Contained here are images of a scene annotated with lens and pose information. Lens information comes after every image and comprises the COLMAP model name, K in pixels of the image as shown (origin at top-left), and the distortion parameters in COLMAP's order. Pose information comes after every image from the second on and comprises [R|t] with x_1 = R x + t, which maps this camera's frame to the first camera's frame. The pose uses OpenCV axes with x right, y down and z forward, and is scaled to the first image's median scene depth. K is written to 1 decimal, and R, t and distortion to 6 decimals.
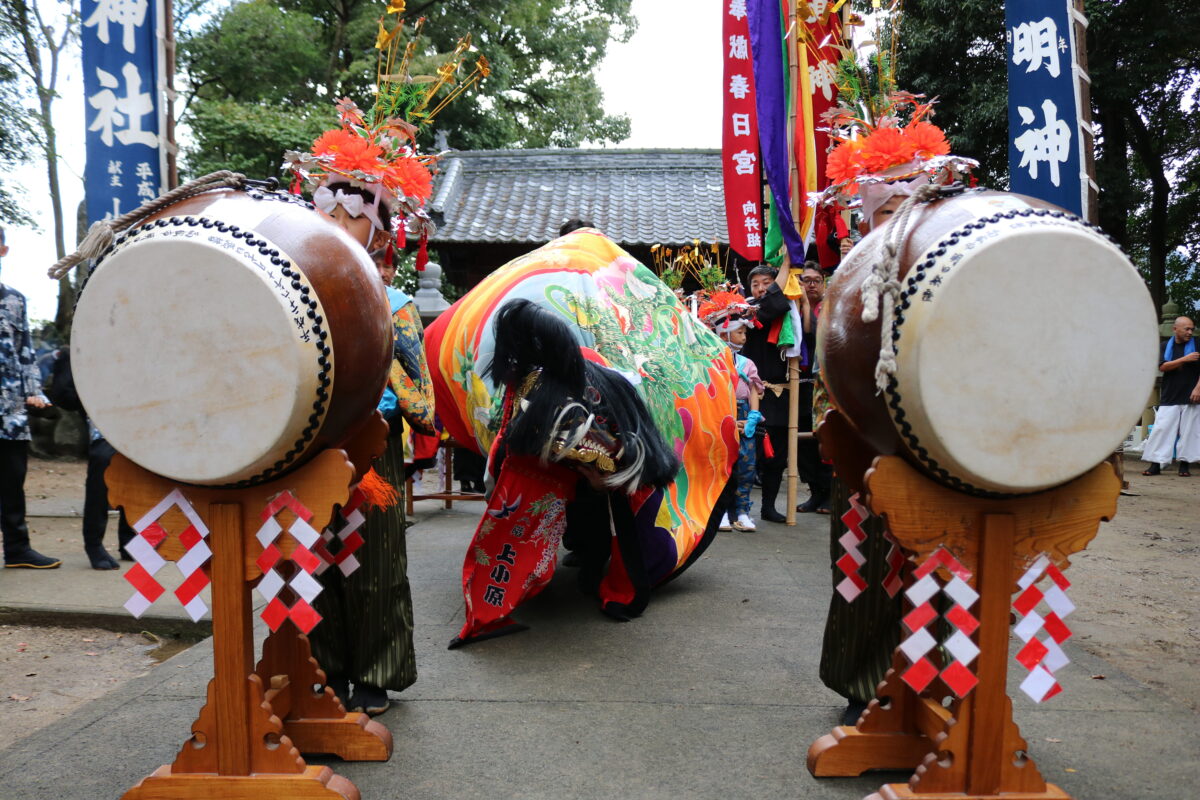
lens RADIAL K [[961.5, 0, 601.6], [0, 961.5, 423.6], [0, 0, 1]] dist [-0.103803, 0.013891]
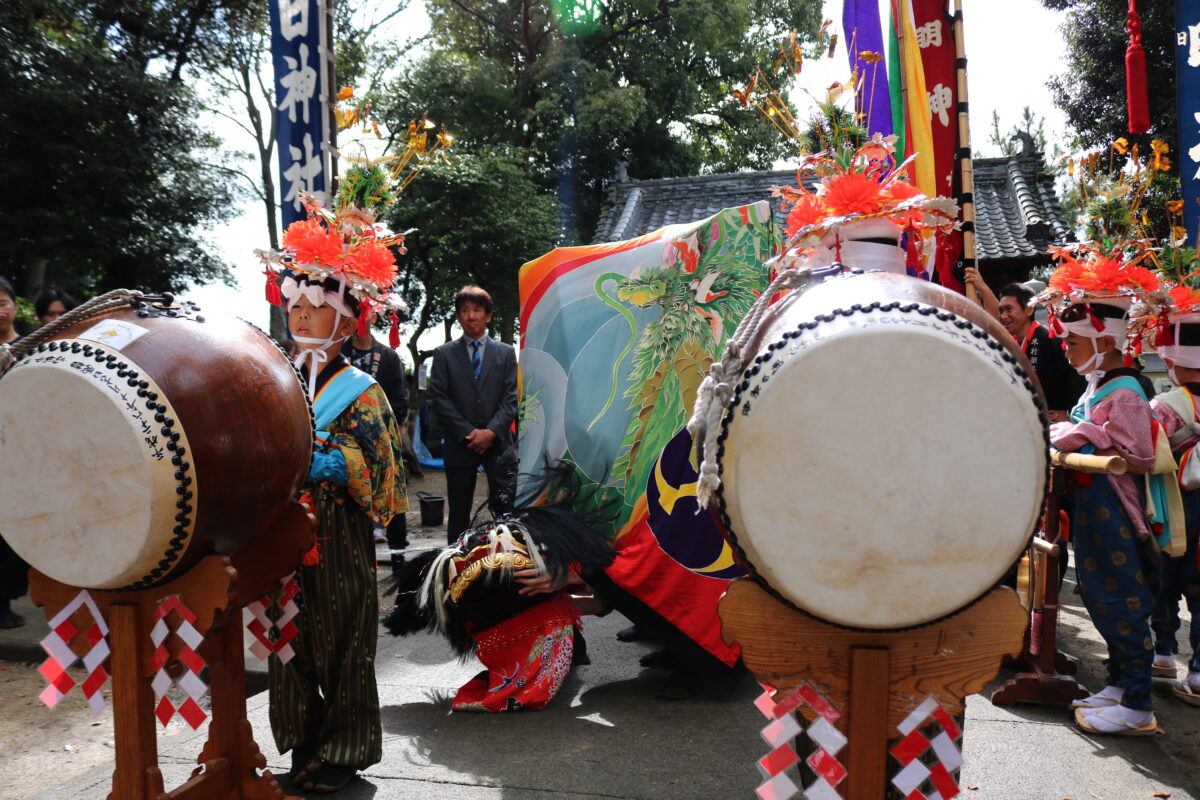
lens RADIAL K [[961.5, 0, 601.6], [0, 961.5, 423.6], [0, 0, 1]] dist [-0.103803, 0.013891]
pose [[0.977516, -0.013398, -0.210437, 0.348303], [0.008692, 0.999691, -0.023273, -0.088840], [0.210684, 0.020920, 0.977330, 0.086924]]
